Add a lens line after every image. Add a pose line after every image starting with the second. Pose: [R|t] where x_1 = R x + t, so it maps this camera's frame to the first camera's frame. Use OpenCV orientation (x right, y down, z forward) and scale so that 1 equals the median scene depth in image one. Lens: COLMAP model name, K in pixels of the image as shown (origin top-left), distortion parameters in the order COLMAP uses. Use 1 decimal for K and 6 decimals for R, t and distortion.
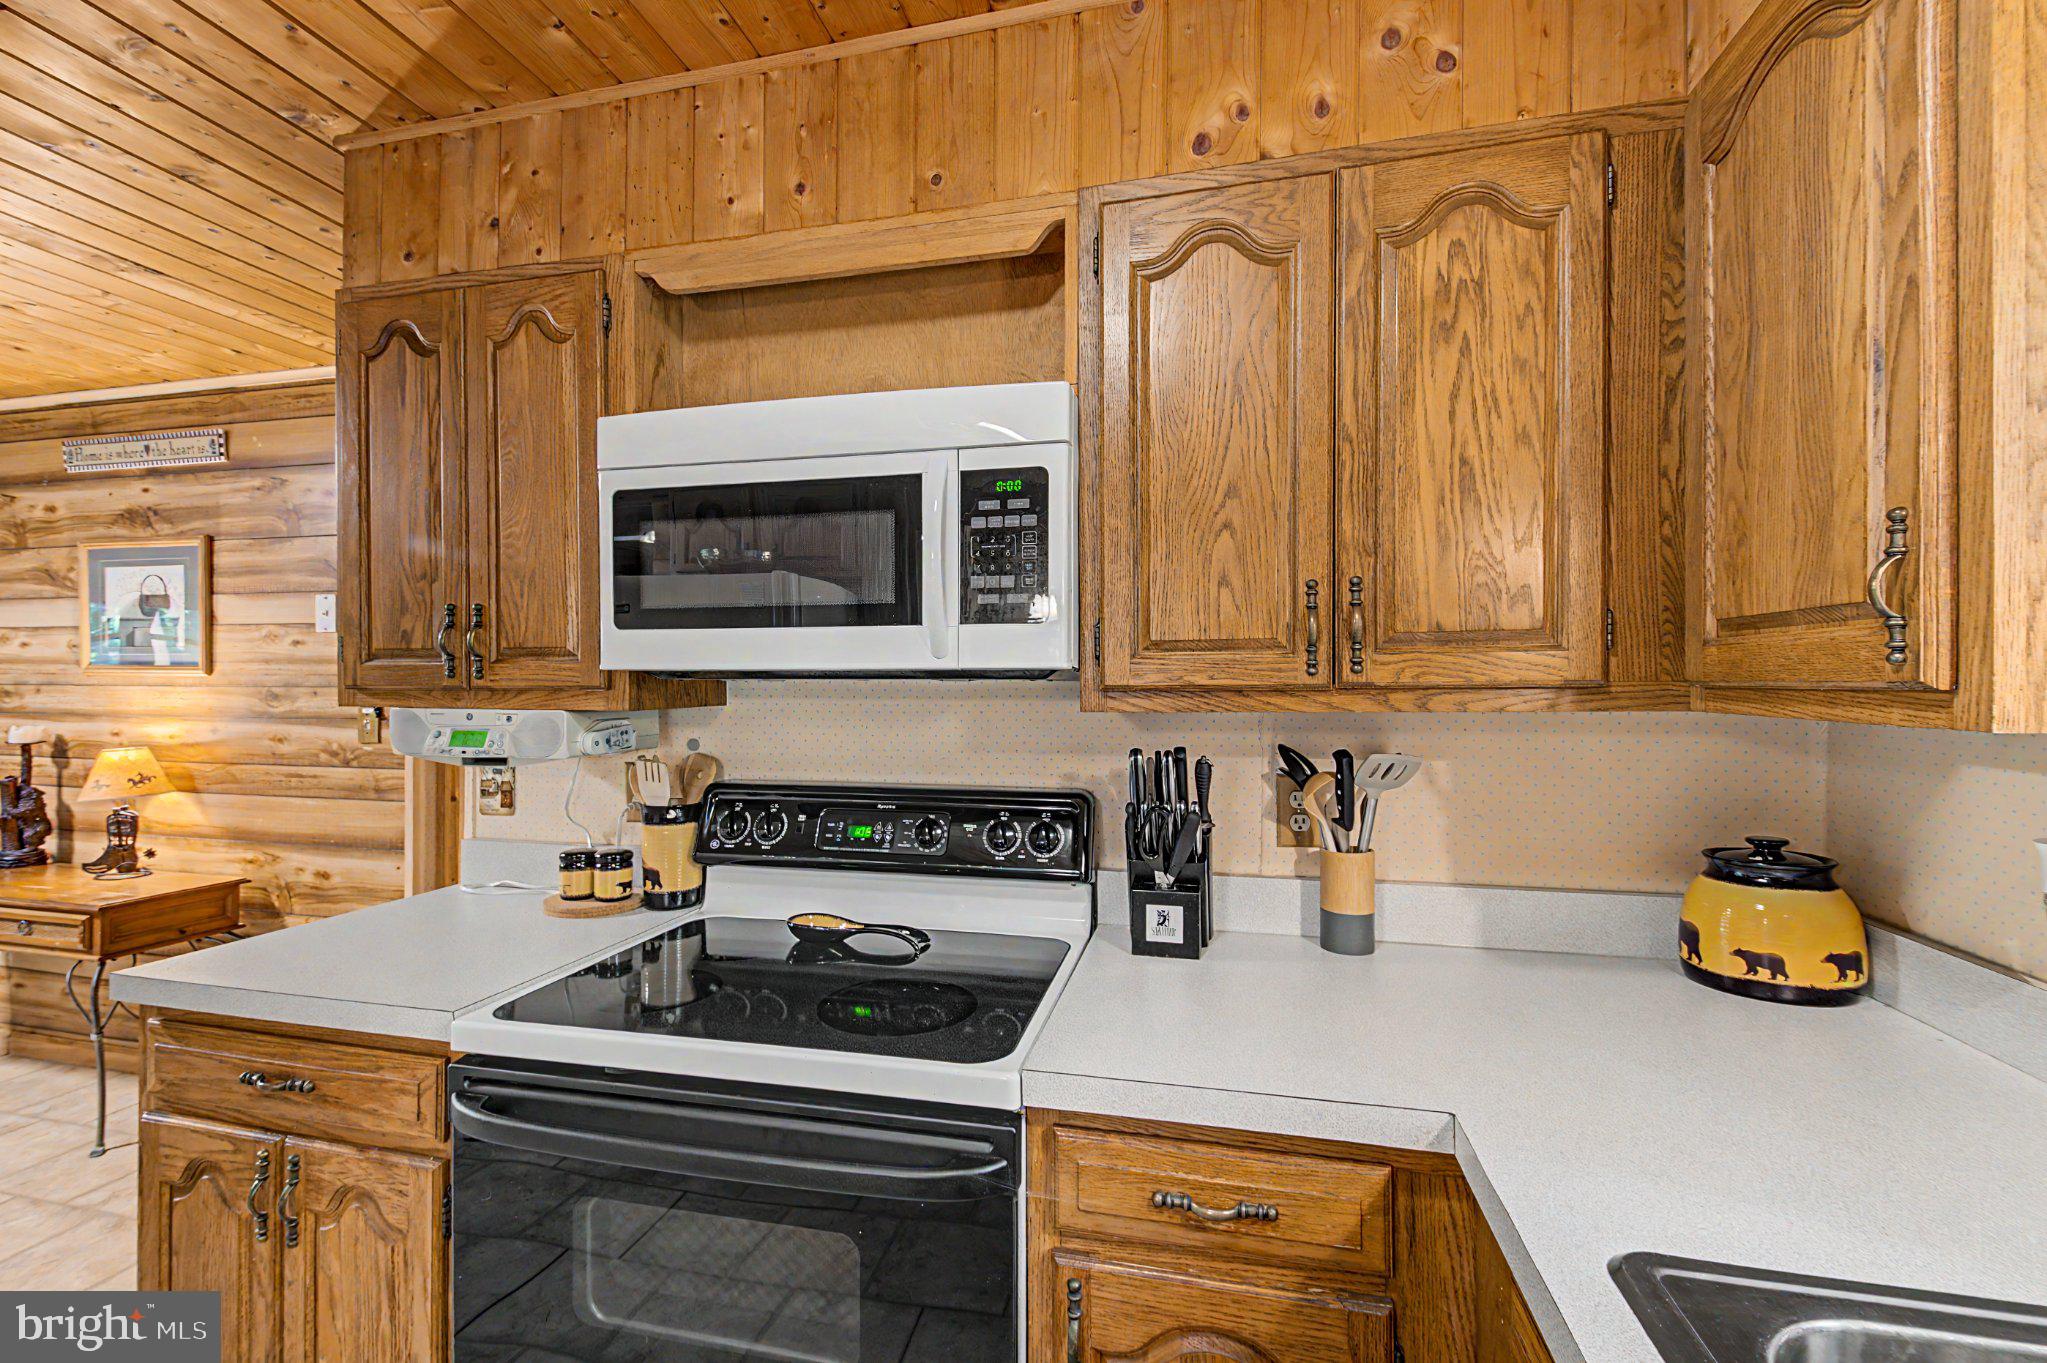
lens RADIAL K [[895.3, 0, 997.1], [0, 895.3, 687.1], [0, 0, 1]] dist [0.028967, -0.013798]
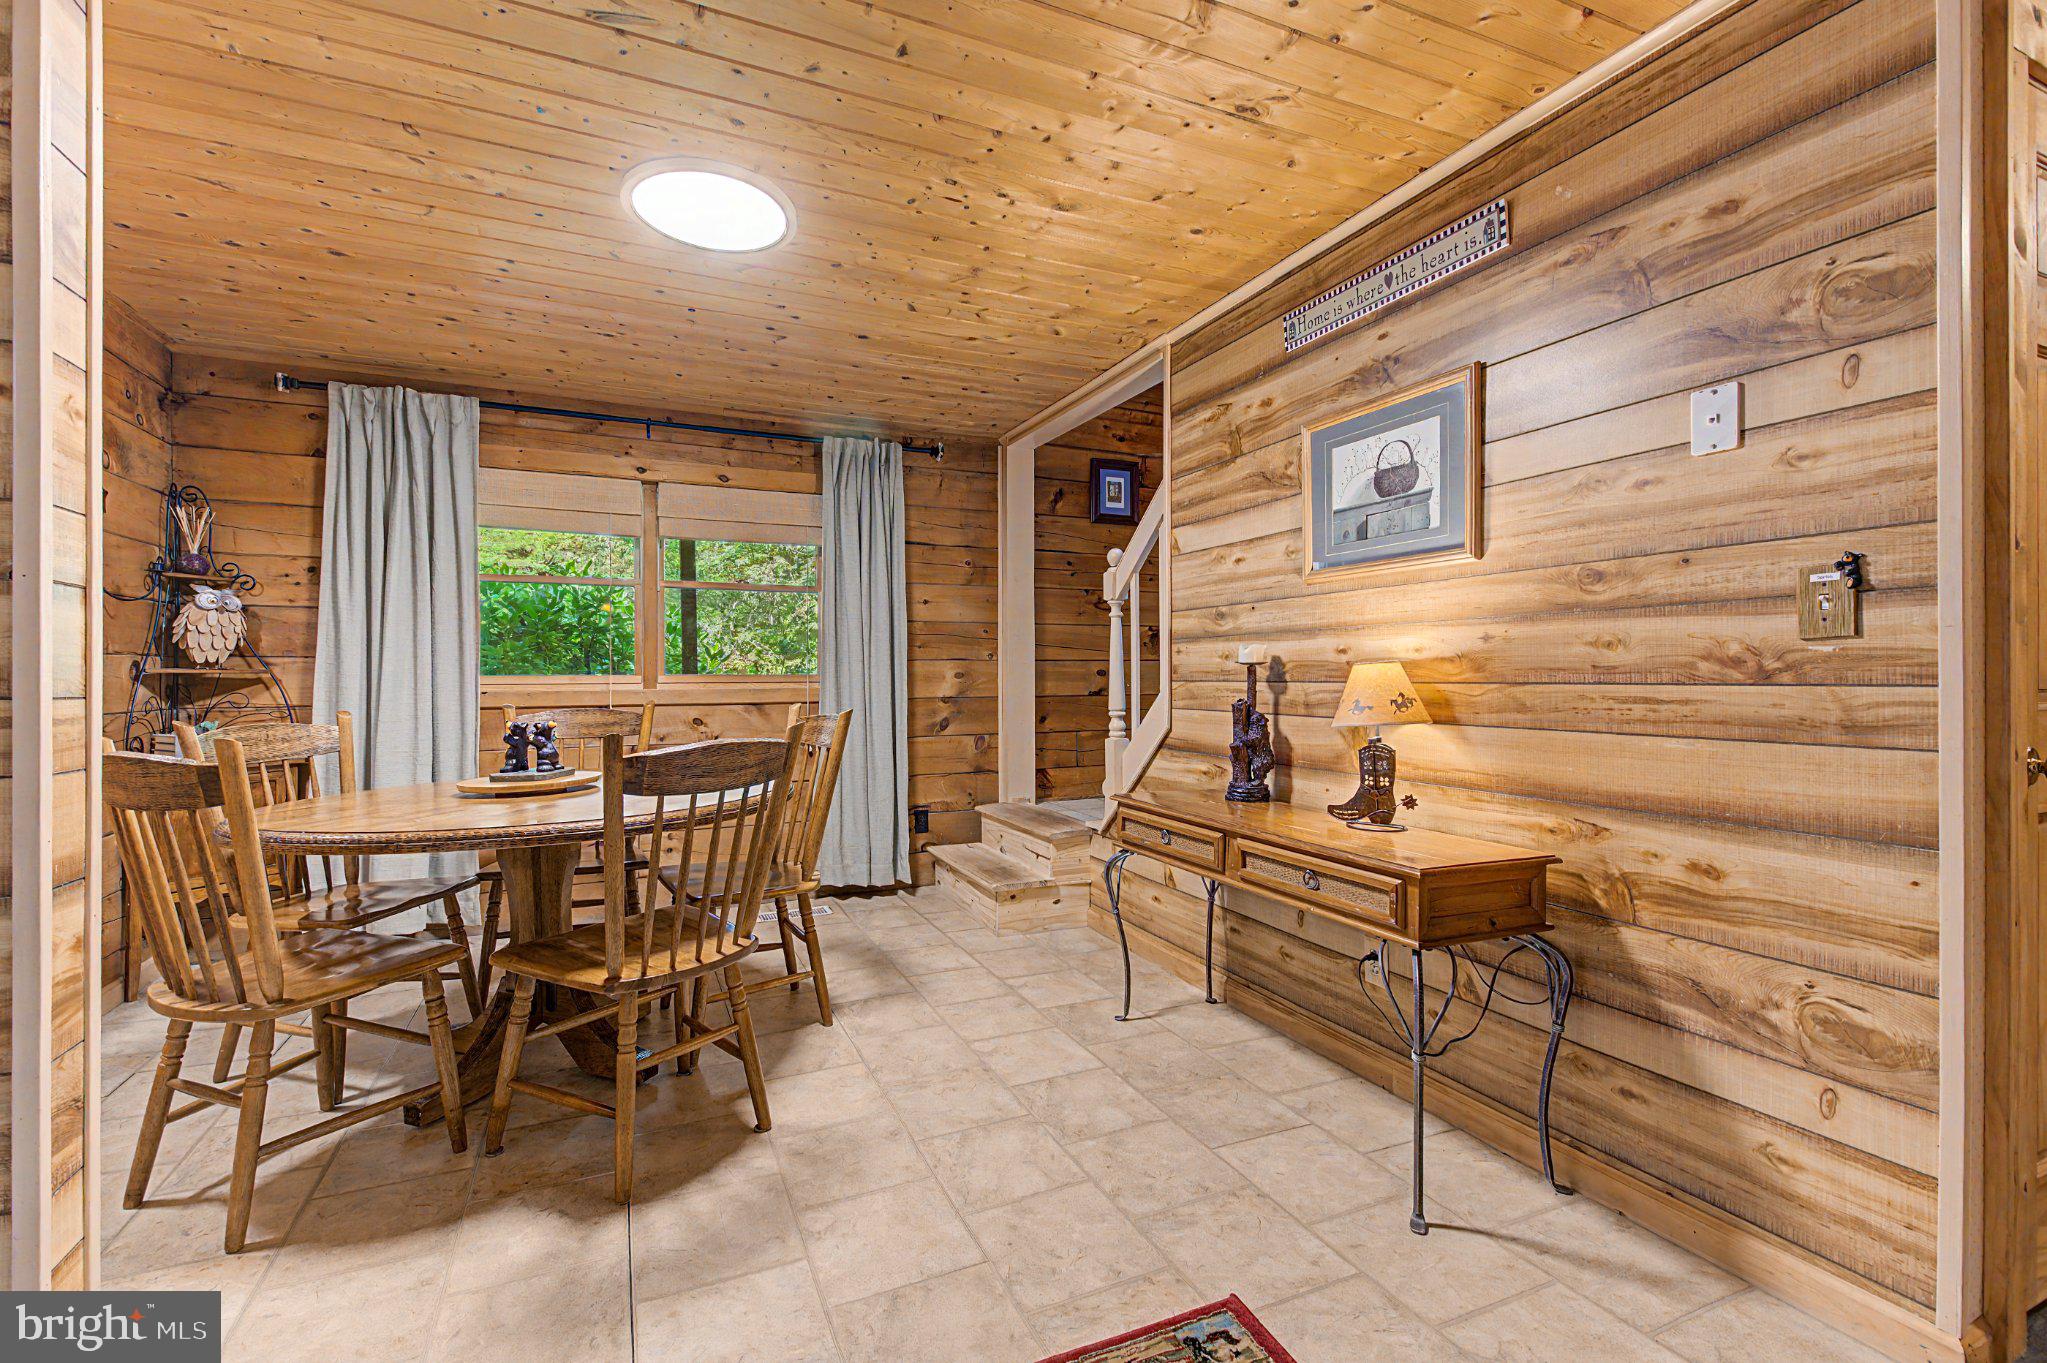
lens RADIAL K [[896.7, 0, 999.5], [0, 896.7, 677.1], [0, 0, 1]] dist [0.029813, -0.015724]
pose [[0.610421, -0.005339, -0.792059, -0.533941], [-0.000048, 0.999977, -0.006778, 0.083006], [0.792077, 0.004176, 0.610407, 0.271071]]
